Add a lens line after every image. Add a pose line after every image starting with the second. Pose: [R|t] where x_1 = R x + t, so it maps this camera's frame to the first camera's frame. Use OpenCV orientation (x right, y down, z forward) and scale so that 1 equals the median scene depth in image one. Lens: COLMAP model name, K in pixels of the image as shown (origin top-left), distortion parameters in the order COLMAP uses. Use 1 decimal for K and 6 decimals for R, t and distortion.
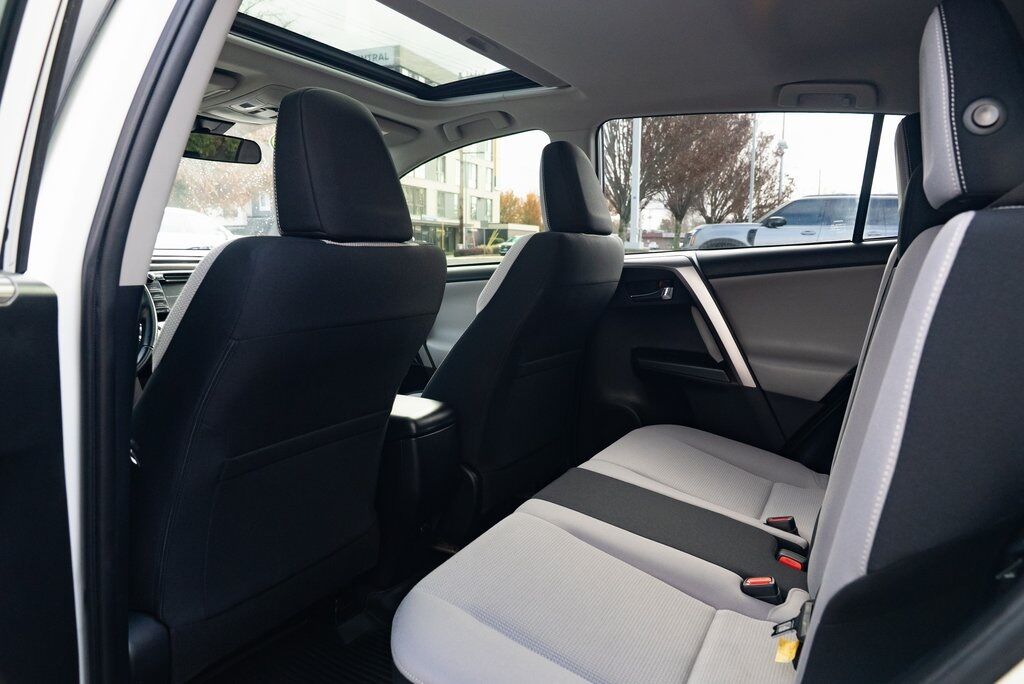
lens RADIAL K [[696.5, 0, 512.0], [0, 696.5, 342.0], [0, 0, 1]] dist [-0.037128, 0.023928]
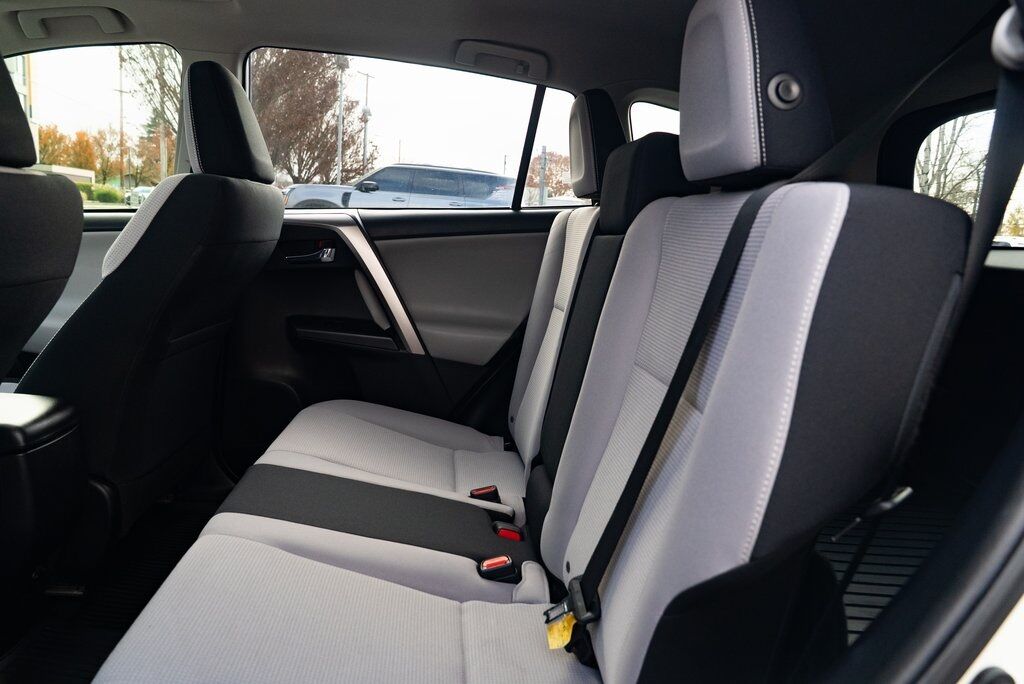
lens RADIAL K [[696.5, 0, 512.0], [0, 696.5, 342.0], [0, 0, 1]] dist [-0.037128, 0.023928]
pose [[0.837352, -0.041437, 0.545091, -0.081036], [0.011744, 0.998256, 0.057846, -0.007183], [-0.546538, -0.042036, 0.836379, 0.122802]]
